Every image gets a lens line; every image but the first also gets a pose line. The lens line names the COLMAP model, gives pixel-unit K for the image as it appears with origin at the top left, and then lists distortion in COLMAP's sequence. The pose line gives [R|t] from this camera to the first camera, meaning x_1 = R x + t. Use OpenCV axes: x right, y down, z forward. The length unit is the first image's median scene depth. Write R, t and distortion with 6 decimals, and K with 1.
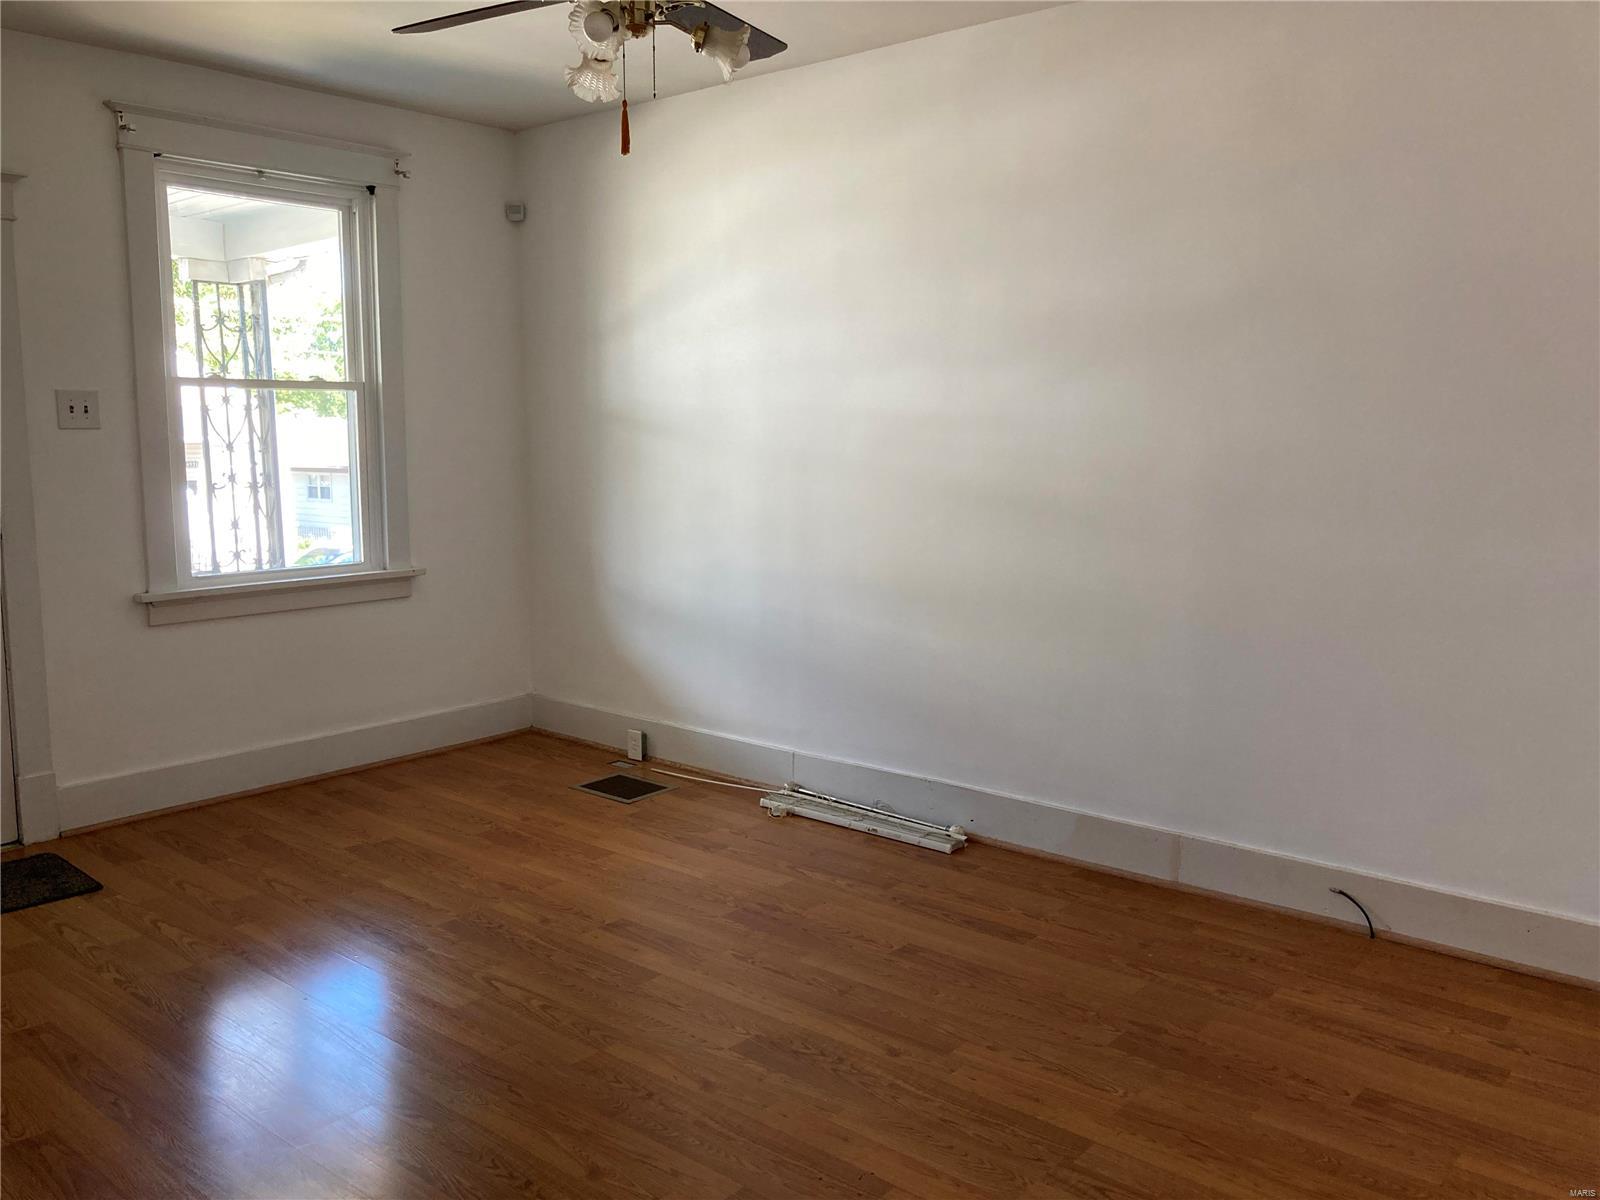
lens RADIAL K [[1319.6, 0, 793.4], [0, 1319.6, 606.0], [0, 0, 1]] dist [0.051630, -0.048866]
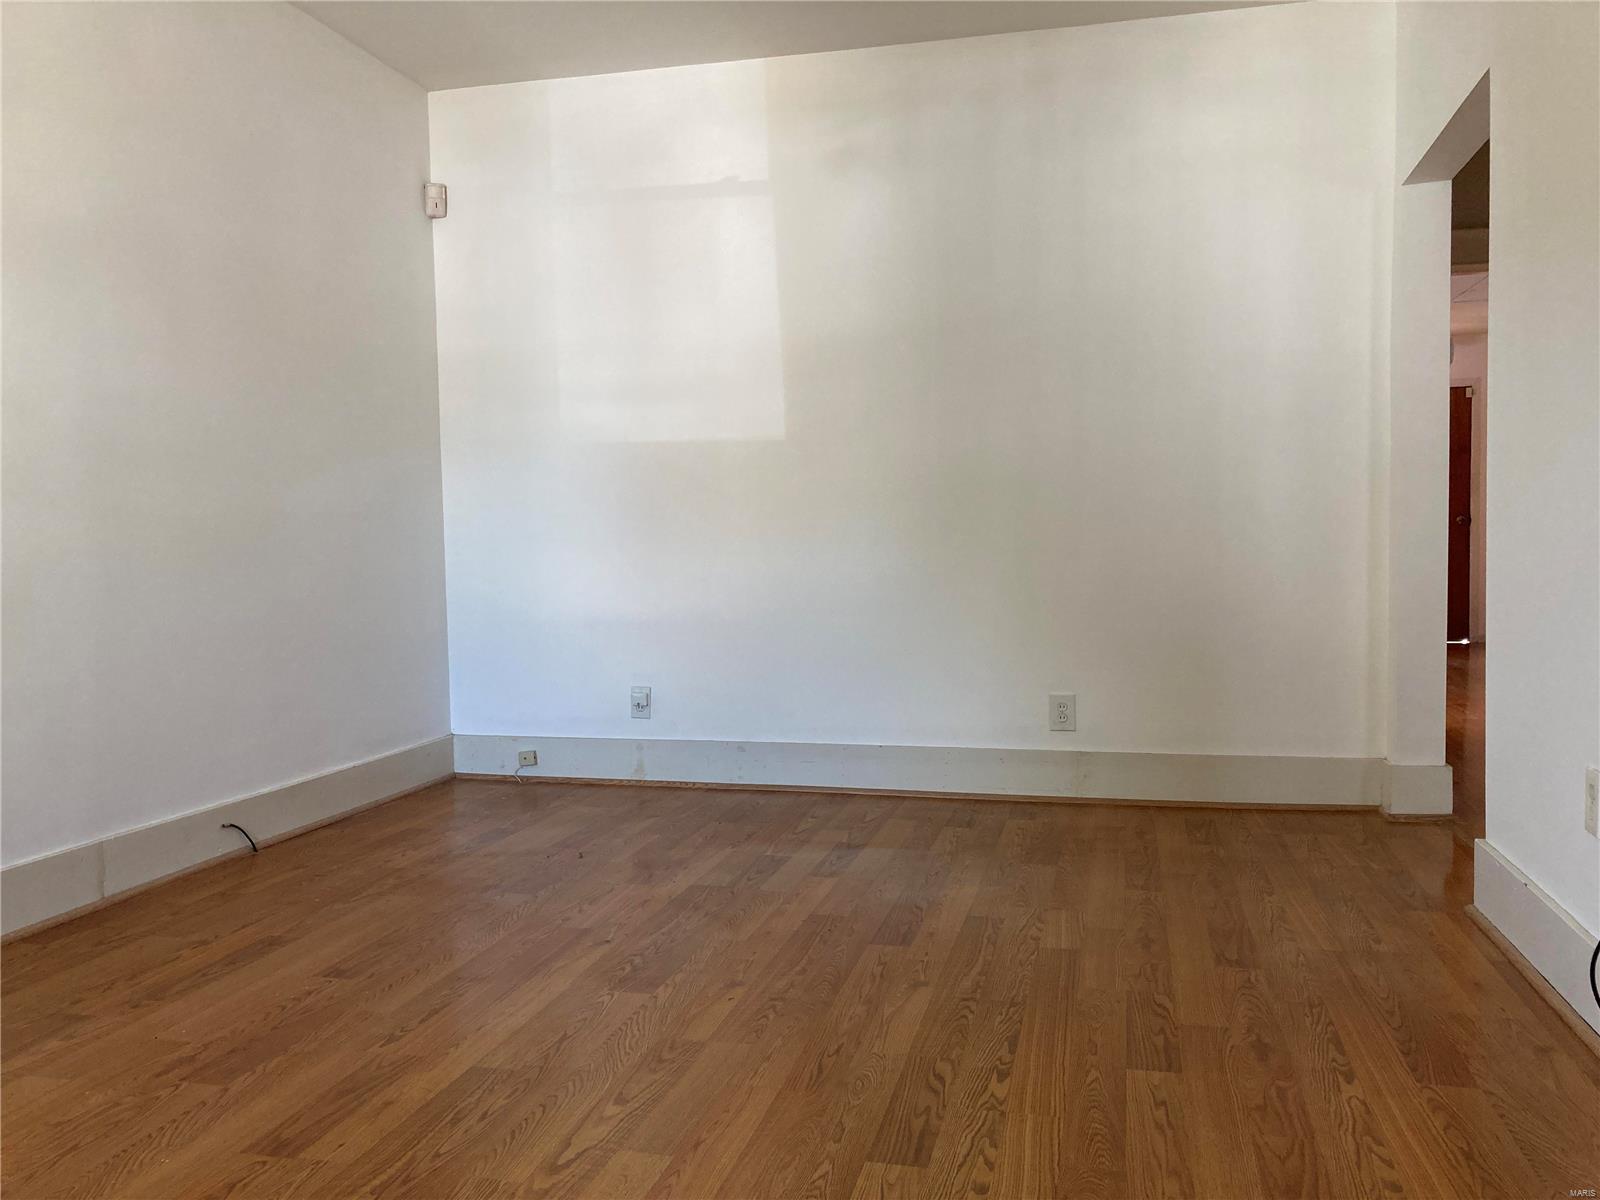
lens RADIAL K [[1319.6, 0, 784.7], [0, 1319.6, 601.4], [0, 0, 1]] dist [0.051630, -0.048866]
pose [[-0.439688, -0.034722, 0.897479, -0.614078], [0.143222, 0.983755, 0.108226, -0.008965], [-0.886658, 0.176125, -0.427572, 0.869939]]
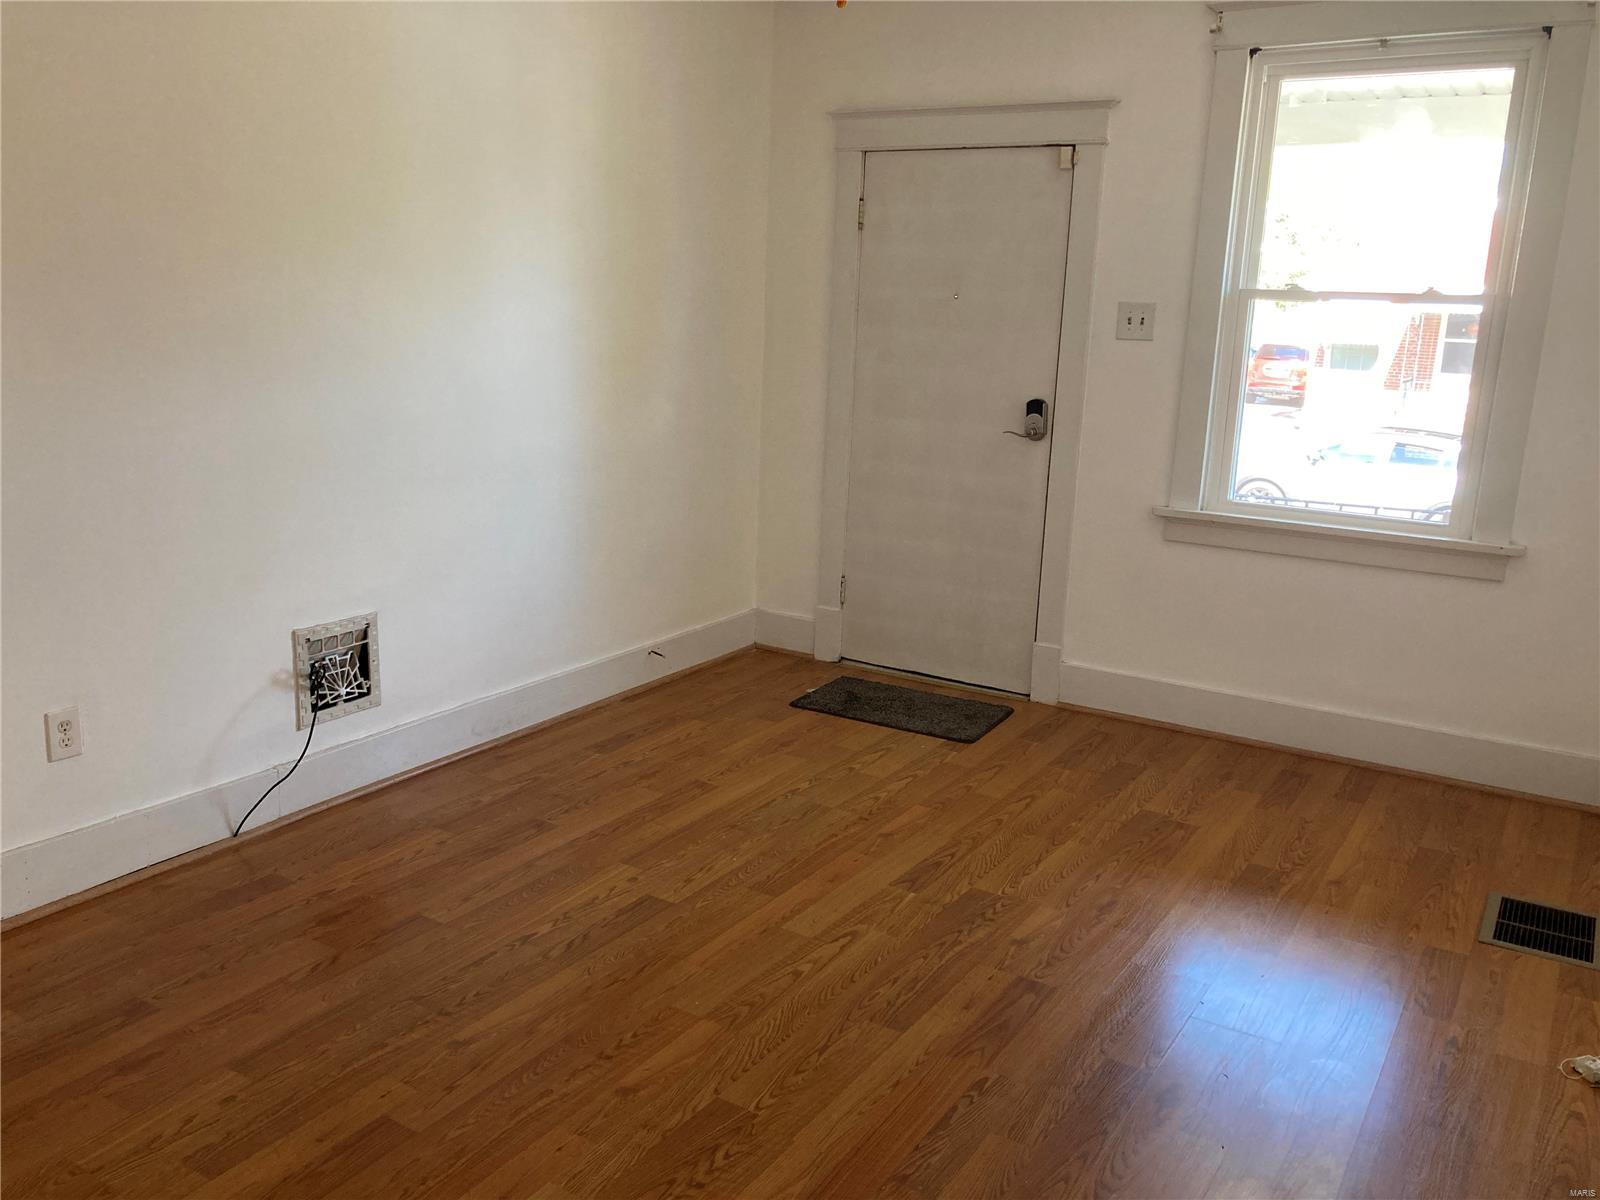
lens RADIAL K [[1319.6, 0, 799.9], [0, 1319.6, 601.0], [0, 0, 1]] dist [0.051630, -0.048866]
pose [[0.149397, 0.227949, -0.962143, 0.481143], [-0.171272, 0.964321, 0.201870, -0.102088], [0.973831, 0.134630, 0.183108, 0.591123]]
